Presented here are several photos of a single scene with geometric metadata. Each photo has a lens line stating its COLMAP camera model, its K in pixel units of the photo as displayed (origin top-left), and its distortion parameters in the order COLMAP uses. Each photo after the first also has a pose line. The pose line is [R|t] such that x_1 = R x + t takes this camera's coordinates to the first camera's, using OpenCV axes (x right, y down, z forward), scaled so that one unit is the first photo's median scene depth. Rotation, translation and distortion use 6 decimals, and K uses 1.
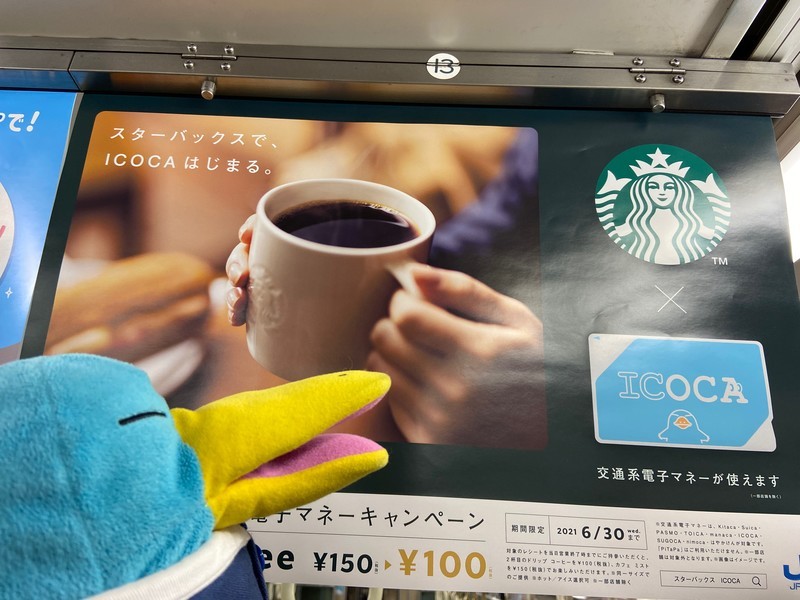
lens RADIAL K [[730.7, 0, 400.0], [0, 730.7, 300.0], [0, 0, 1]] dist [0.104752, -0.009619]
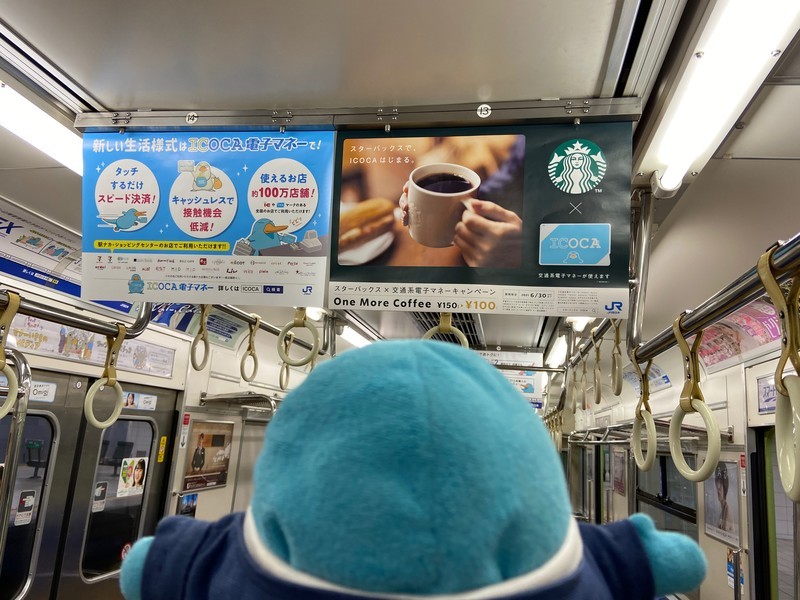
lens RADIAL K [[730.7, 0, 400.0], [0, 730.7, 300.0], [0, 0, 1]] dist [0.104752, -0.009619]
pose [[0.987380, -0.019453, -0.157167, 0.160651], [0.047867, 0.982667, 0.179093, -0.165868], [0.150959, -0.184356, 0.971197, -1.524526]]
